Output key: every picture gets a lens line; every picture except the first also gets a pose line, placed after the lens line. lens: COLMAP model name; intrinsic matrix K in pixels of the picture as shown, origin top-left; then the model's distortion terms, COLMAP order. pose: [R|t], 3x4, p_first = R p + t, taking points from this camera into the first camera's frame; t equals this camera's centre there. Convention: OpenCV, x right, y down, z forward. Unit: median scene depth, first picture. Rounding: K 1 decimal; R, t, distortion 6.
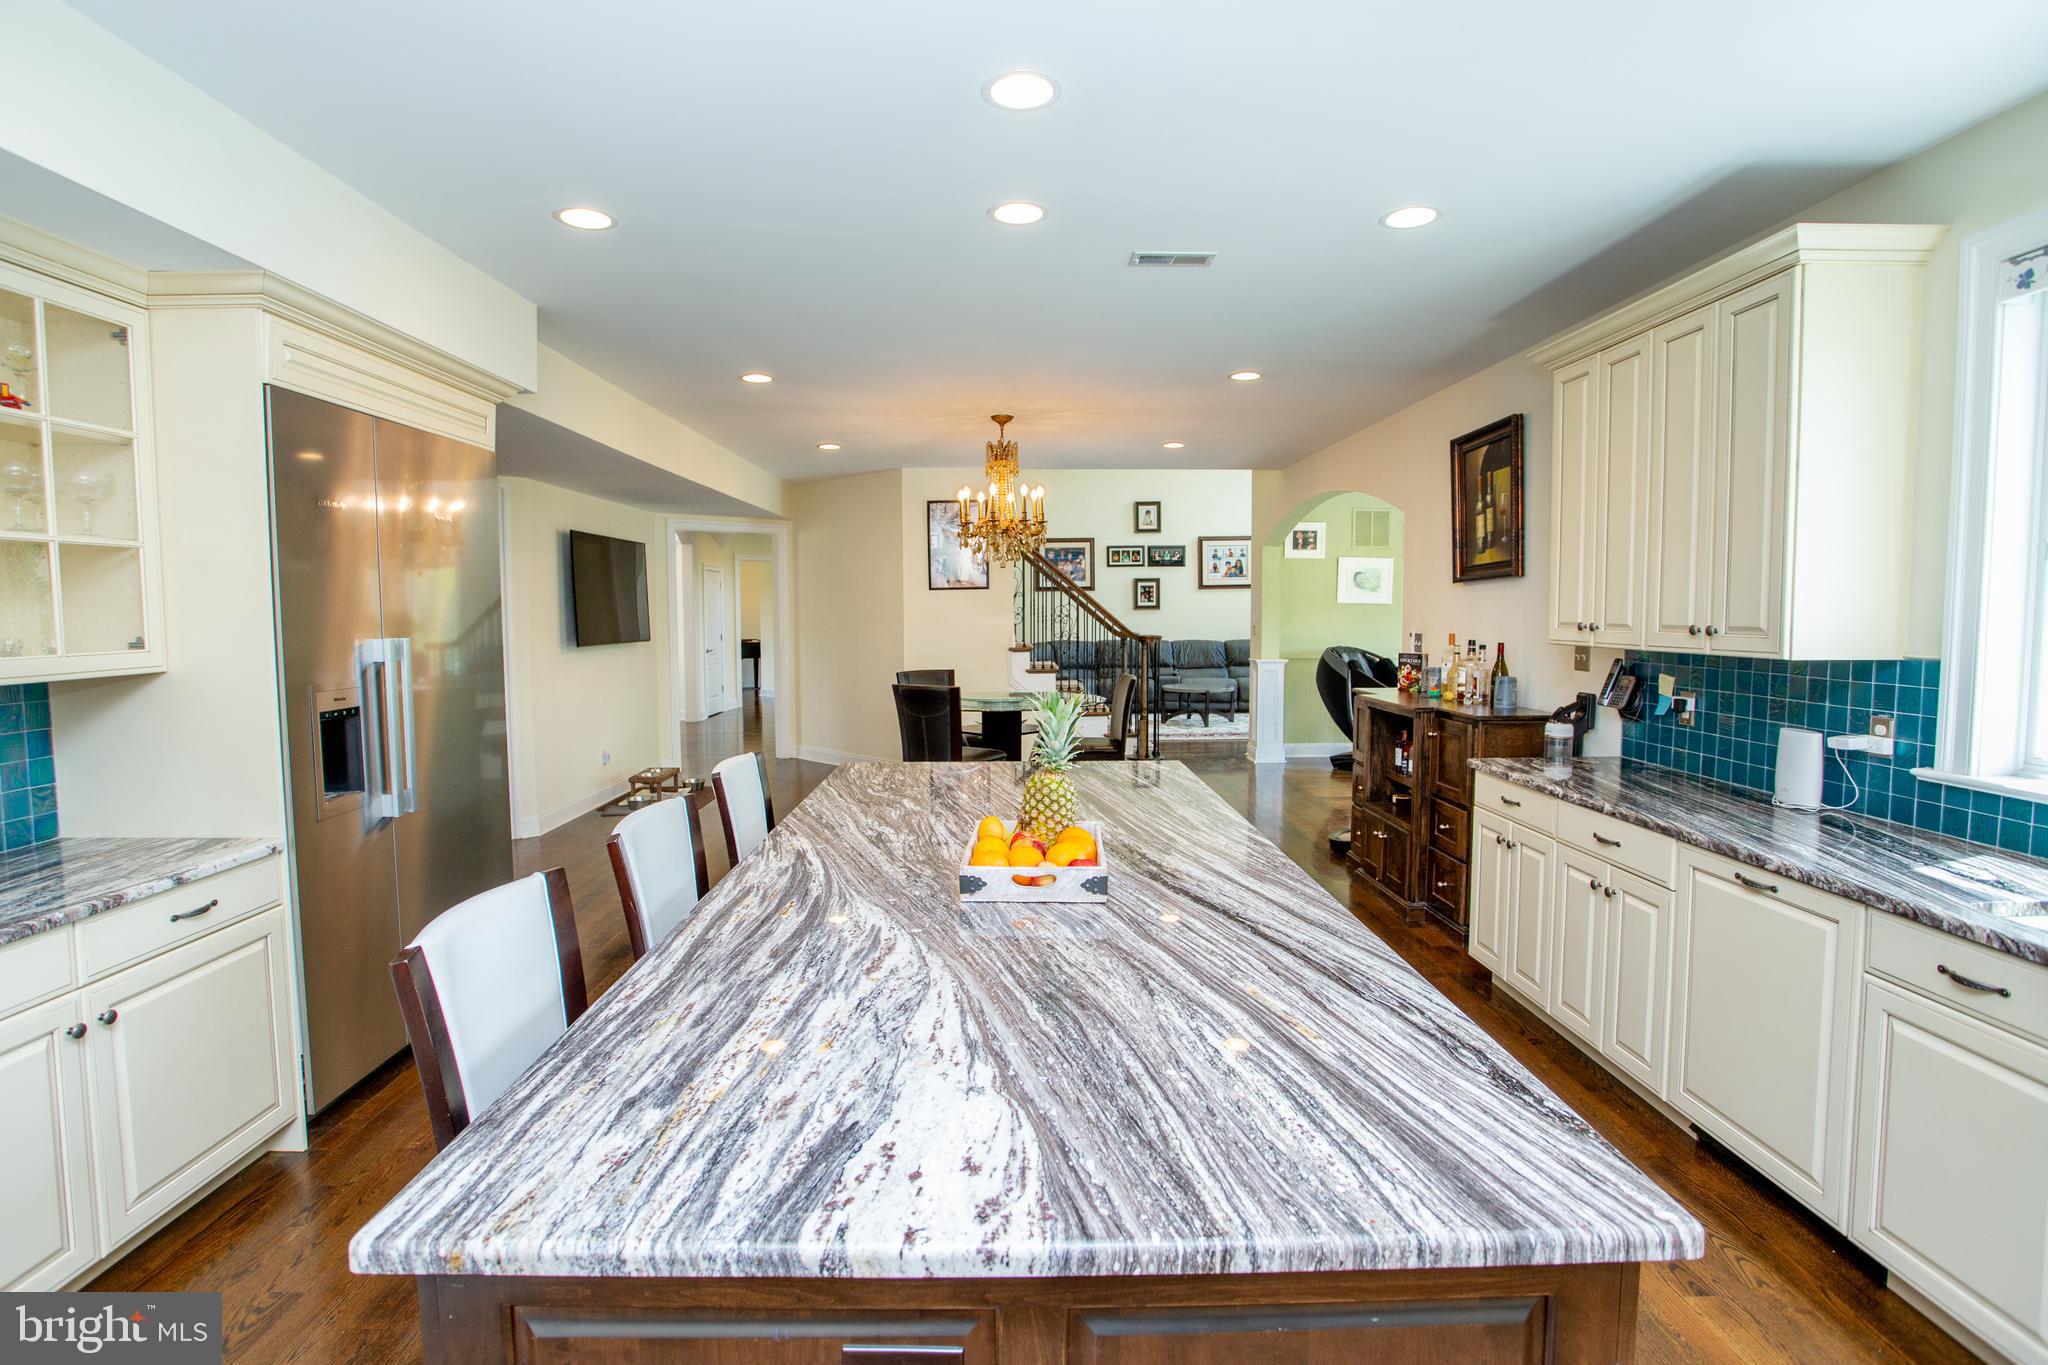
lens RADIAL K [[994.7, 0, 1013.9], [0, 994.7, 669.5], [0, 0, 1]] dist [-0.086300, 0.044021]
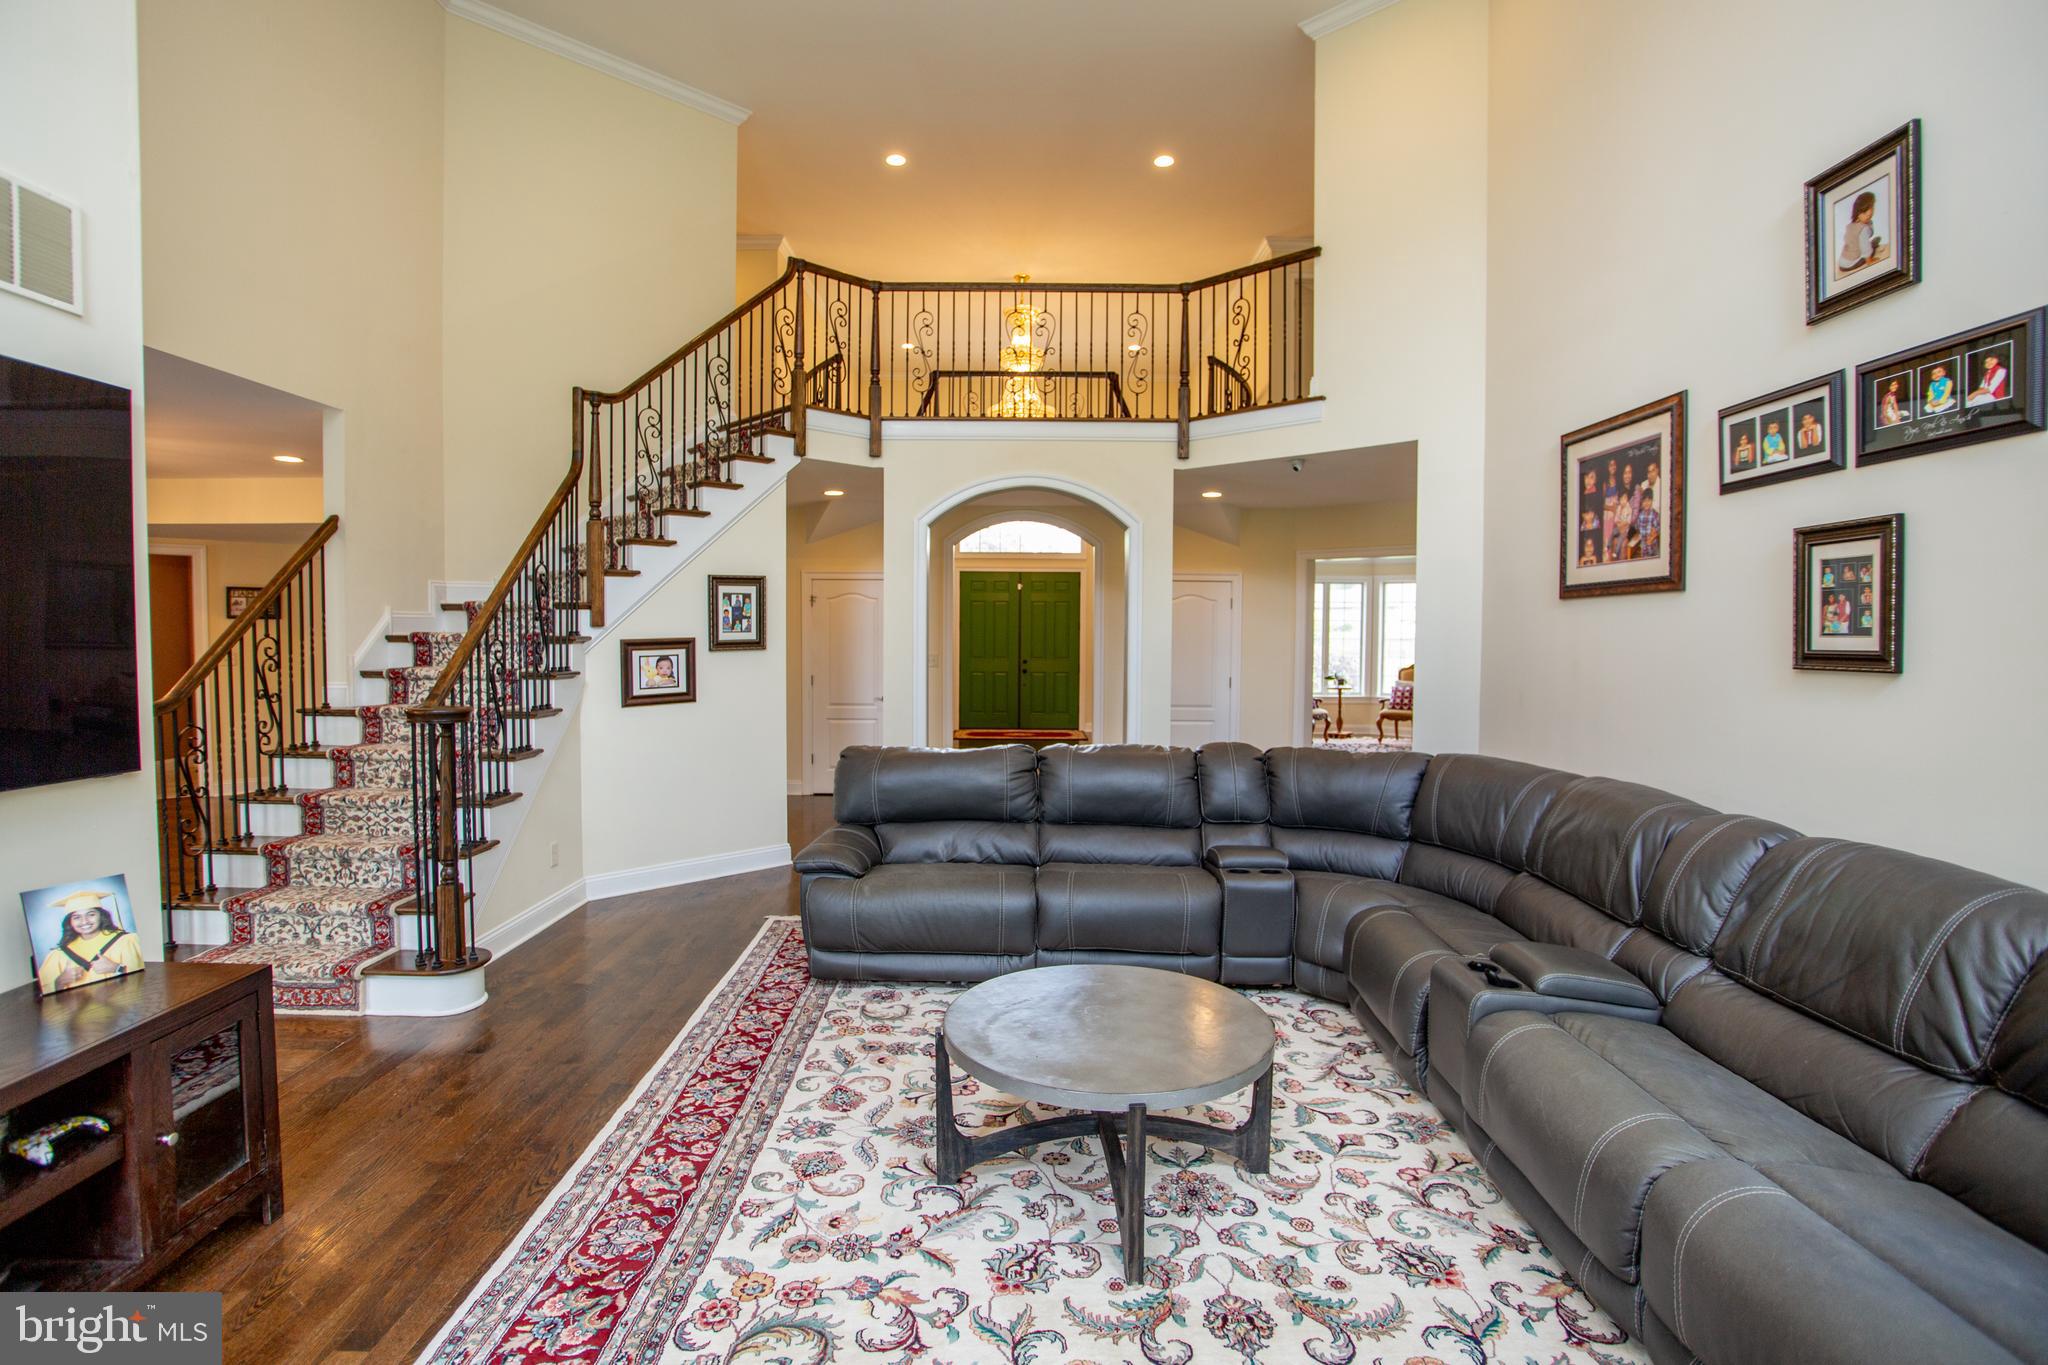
lens RADIAL K [[984.6, 0, 1010.8], [0, 984.6, 675.8], [0, 0, 1]] dist [-0.080214, 0.030911]
pose [[-0.011967, 0.049394, -0.998708, 0.521486], [-0.068304, 0.996406, 0.050098, -0.089337], [0.997593, 0.068815, -0.008550, 1.280099]]
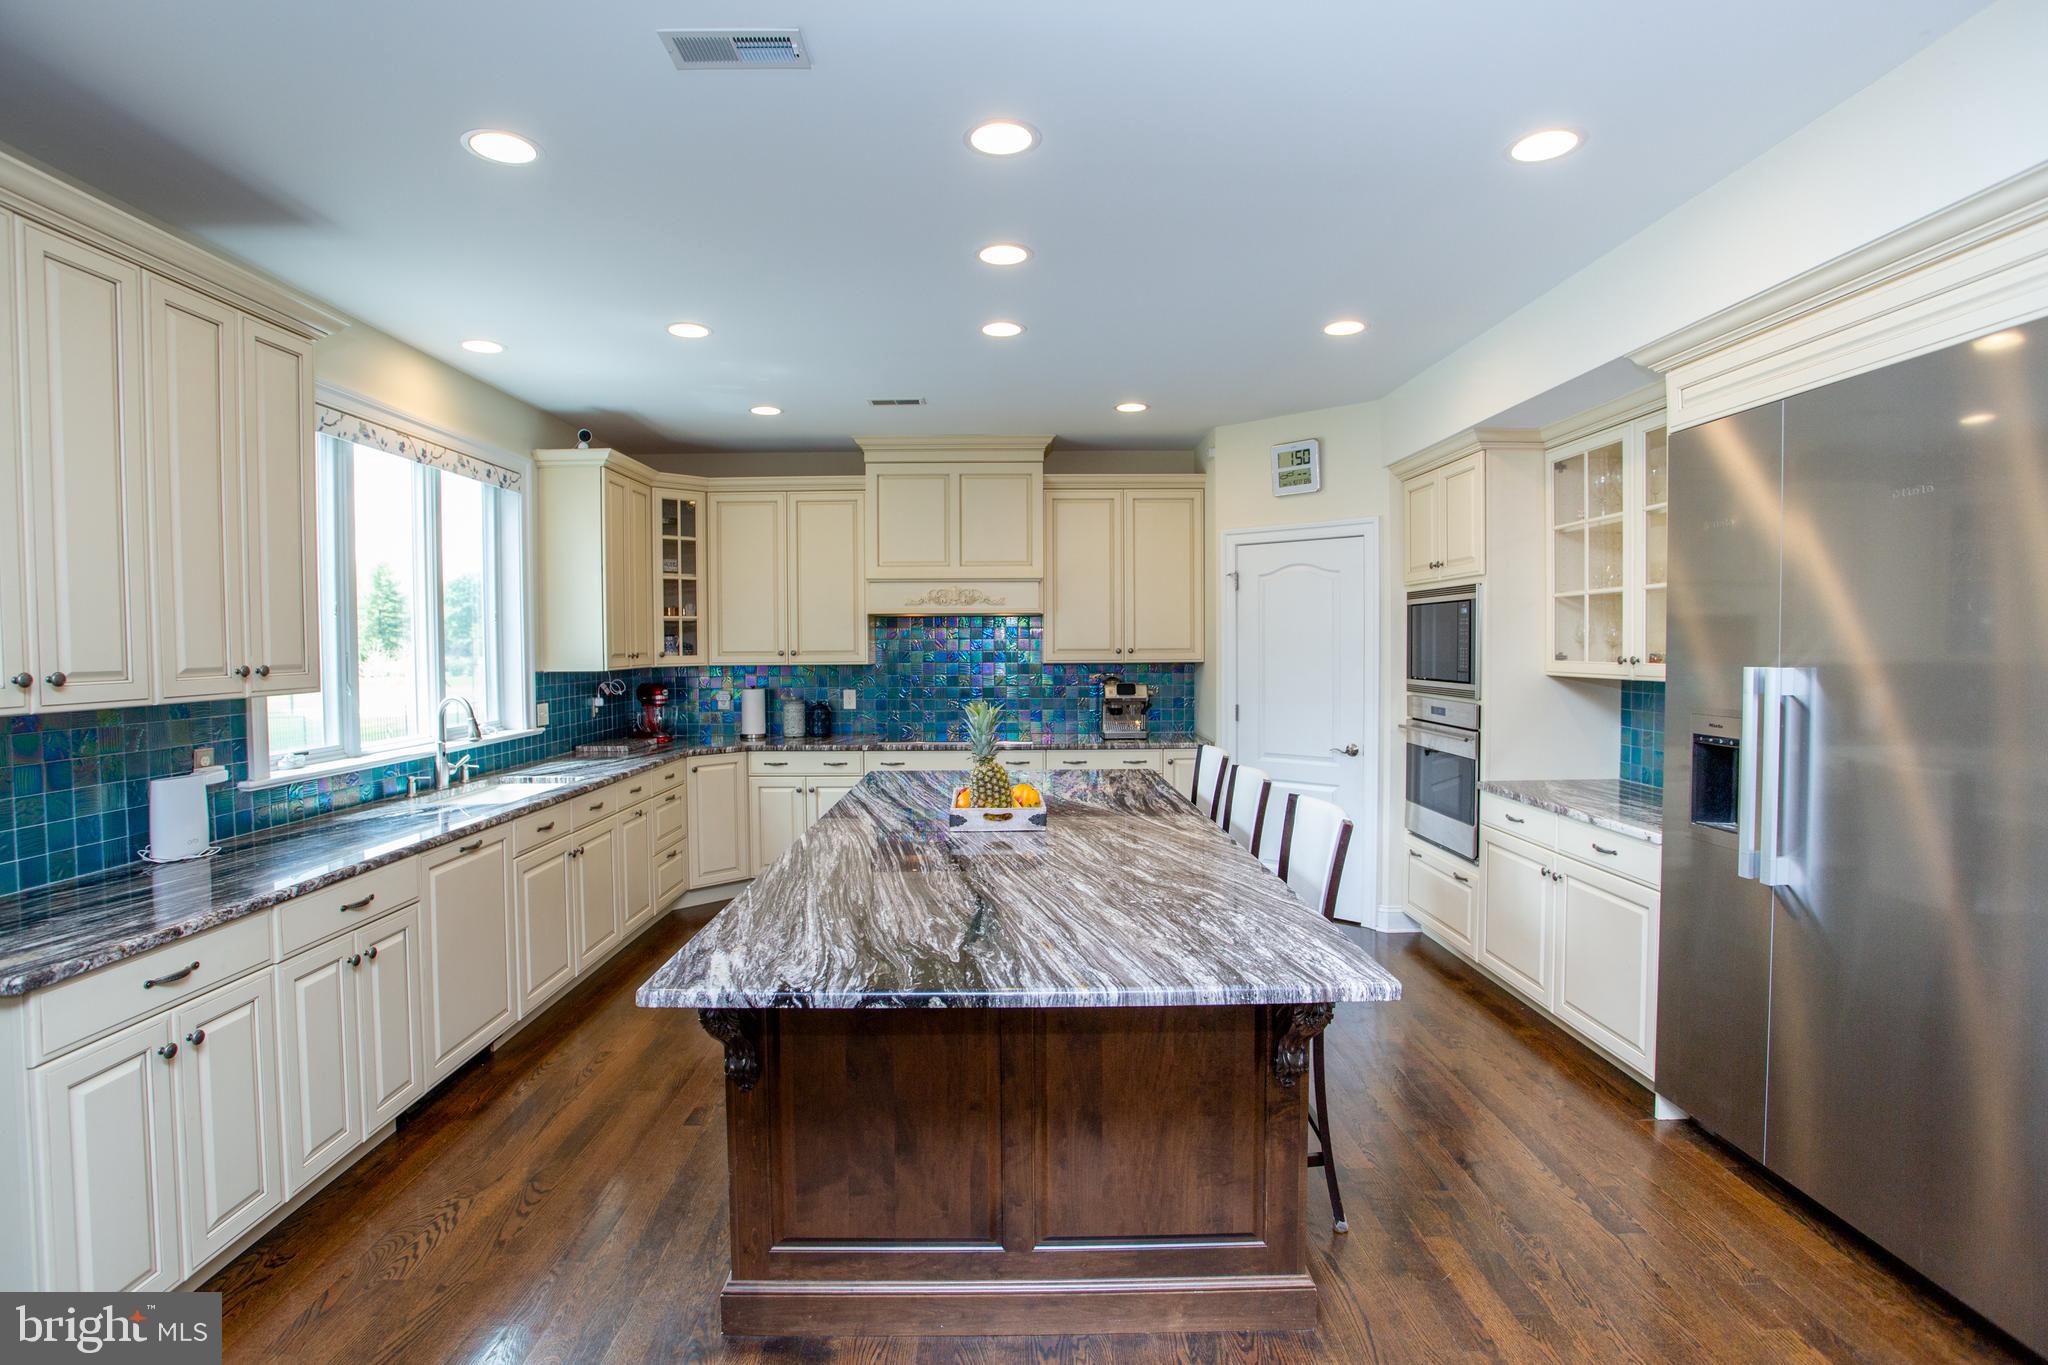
lens RADIAL K [[994.7, 0, 1013.9], [0, 994.7, 669.5], [0, 0, 1]] dist [-0.086300, 0.044021]
pose [[-0.999930, 0.011211, -0.003838, 0.001323], [0.010812, 0.995737, 0.091603, -0.034463], [0.004848, 0.091555, -0.995788, 0.557386]]
